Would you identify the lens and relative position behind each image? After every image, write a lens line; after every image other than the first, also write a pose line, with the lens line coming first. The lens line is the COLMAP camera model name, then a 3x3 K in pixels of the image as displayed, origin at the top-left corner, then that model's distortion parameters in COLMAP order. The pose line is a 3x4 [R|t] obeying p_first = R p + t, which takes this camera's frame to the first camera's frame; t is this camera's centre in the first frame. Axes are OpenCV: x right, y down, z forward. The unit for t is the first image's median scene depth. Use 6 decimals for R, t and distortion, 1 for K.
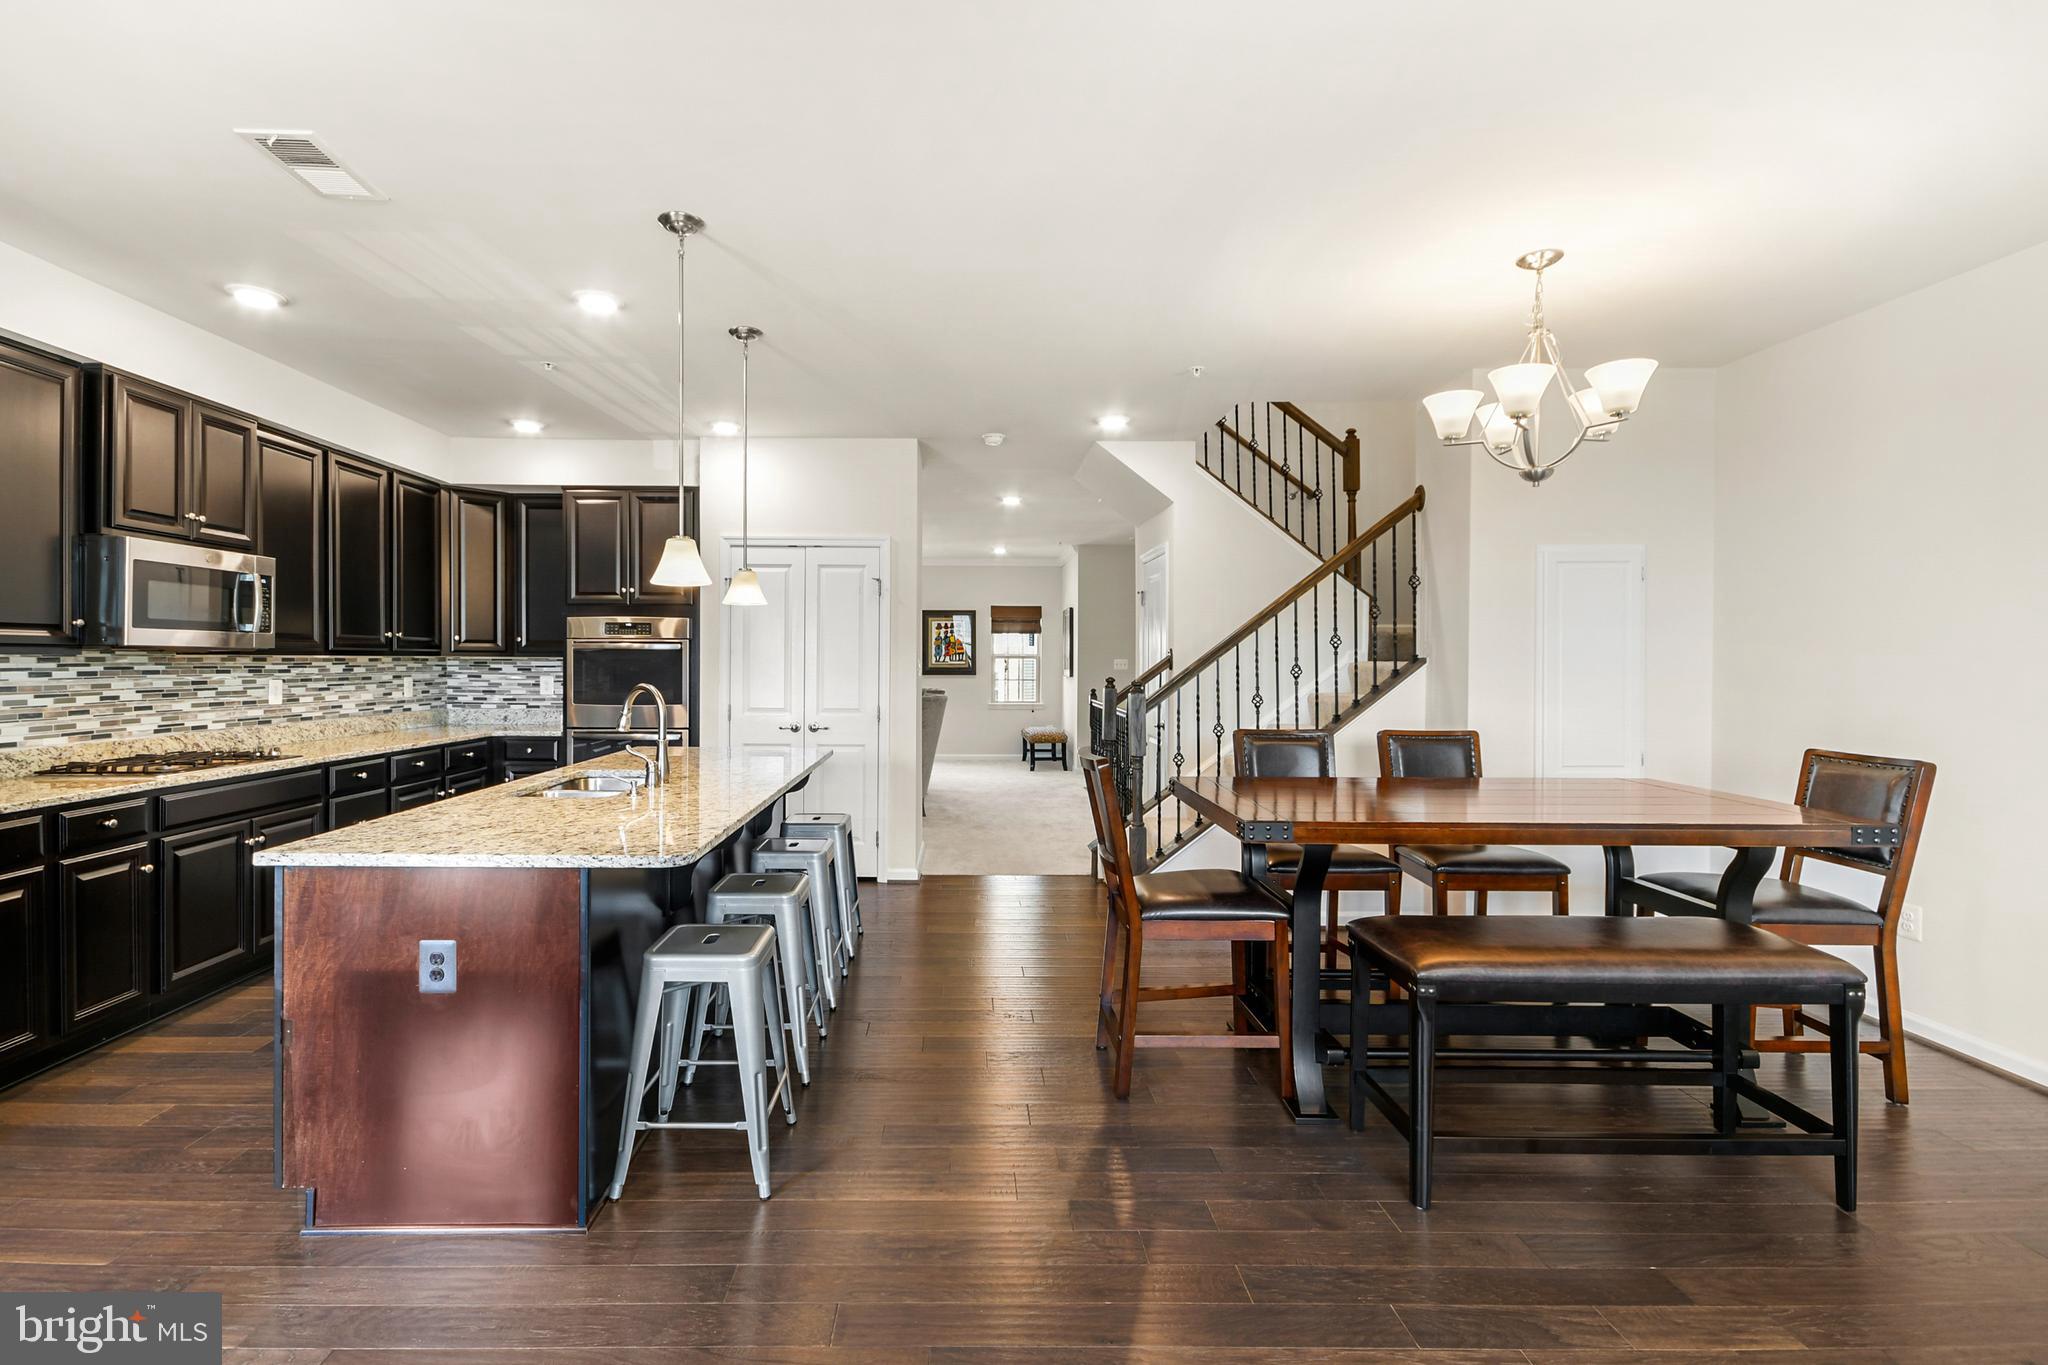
lens RADIAL K [[944.3, 0, 987.1], [0, 944.3, 668.6], [0, 0, 1]] dist [-0.002152, -0.005555]
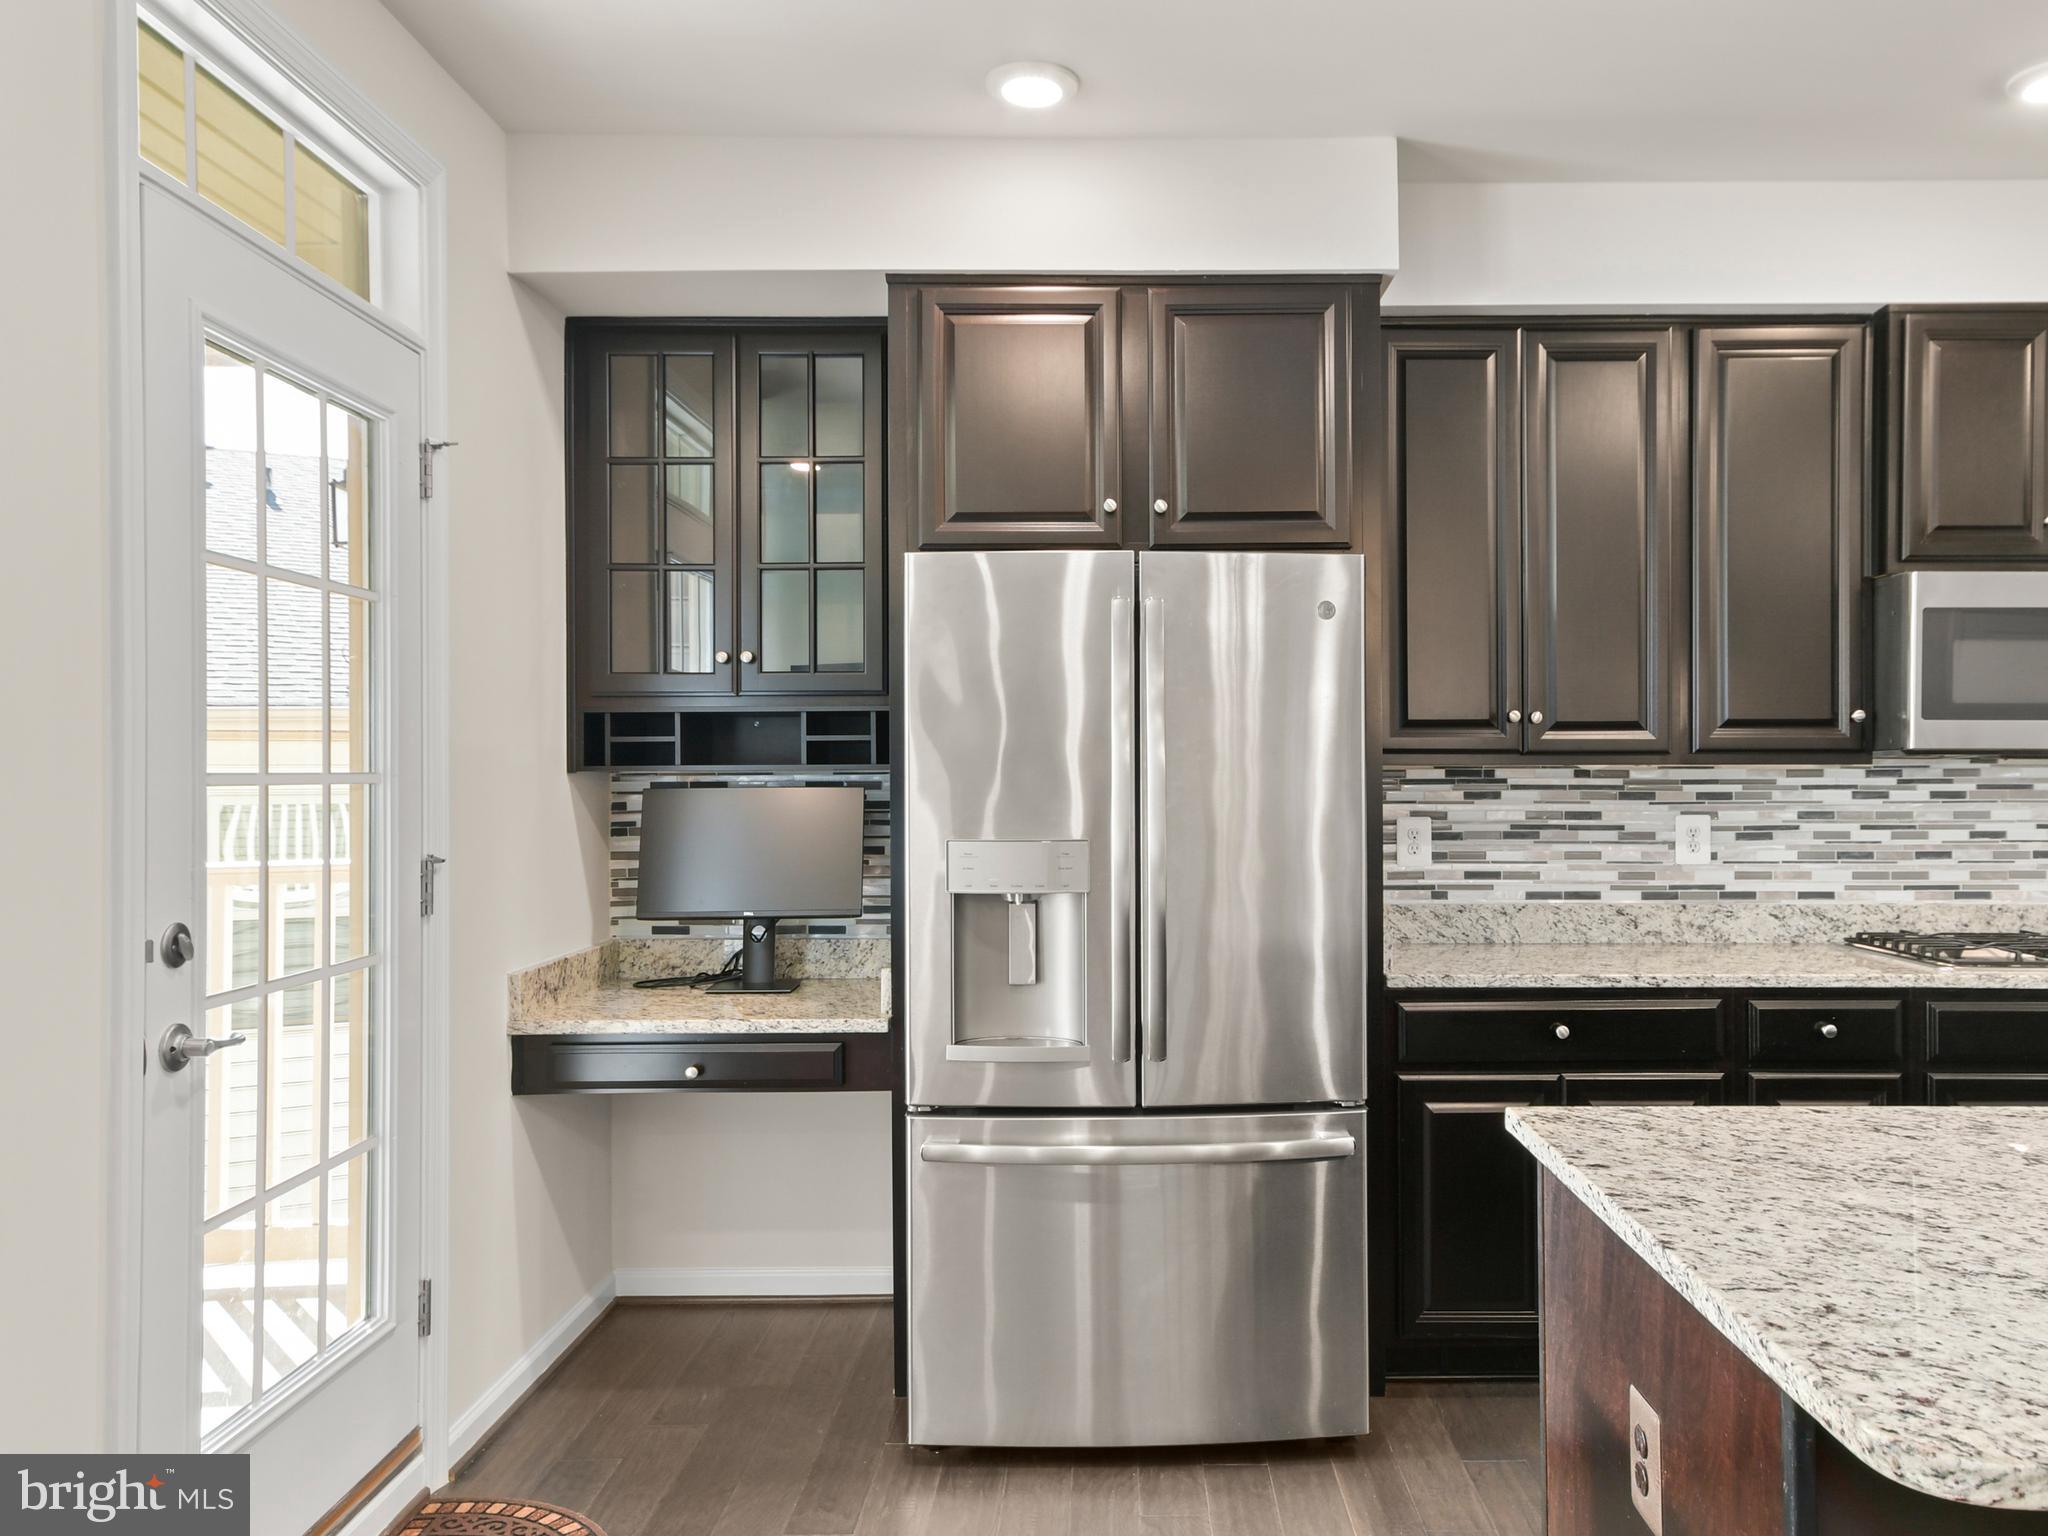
lens RADIAL K [[1528.1, 0, 1146.8], [0, 1528.1, 770.1], [0, 0, 1]] dist [0.016423, 0.023531]
pose [[0.002605, -0.006430, -0.999976, 0.057727], [-0.010691, 0.999922, -0.006458, 0.001036], [0.999939, 0.010708, 0.002536, 0.333085]]
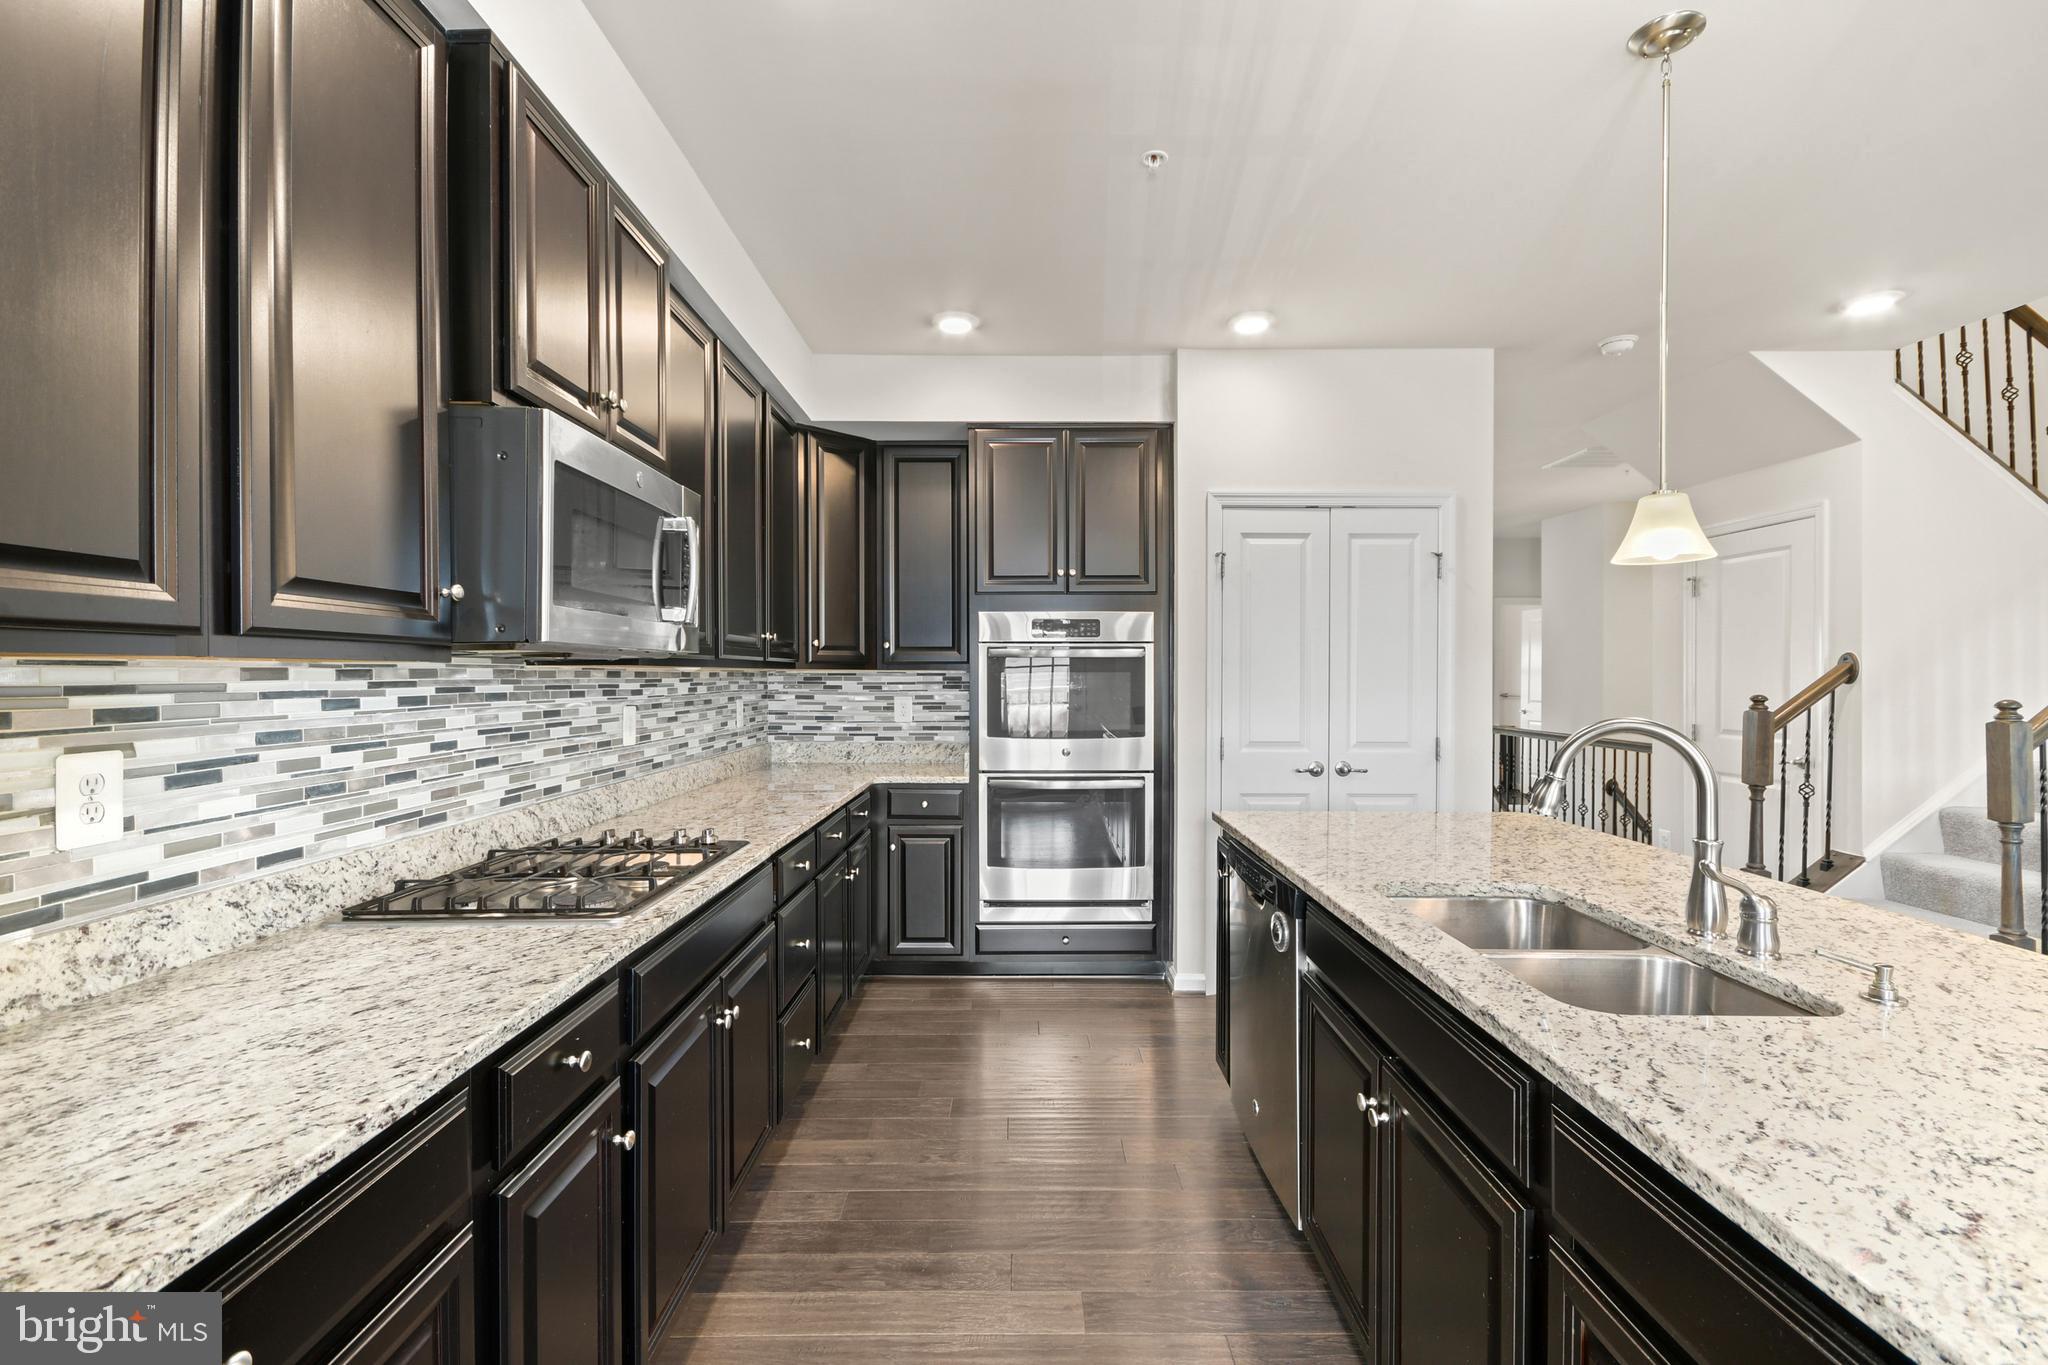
lens RADIAL K [[904.6, 0, 1027.0], [0, 904.6, 677.9], [0, 0, 1]] dist [0.008774, -0.007262]
pose [[0.999953, -0.005615, -0.007931, -0.451994], [0.005558, 0.999959, -0.007197, -0.001096], [0.007971, 0.007153, 0.999943, 0.369422]]
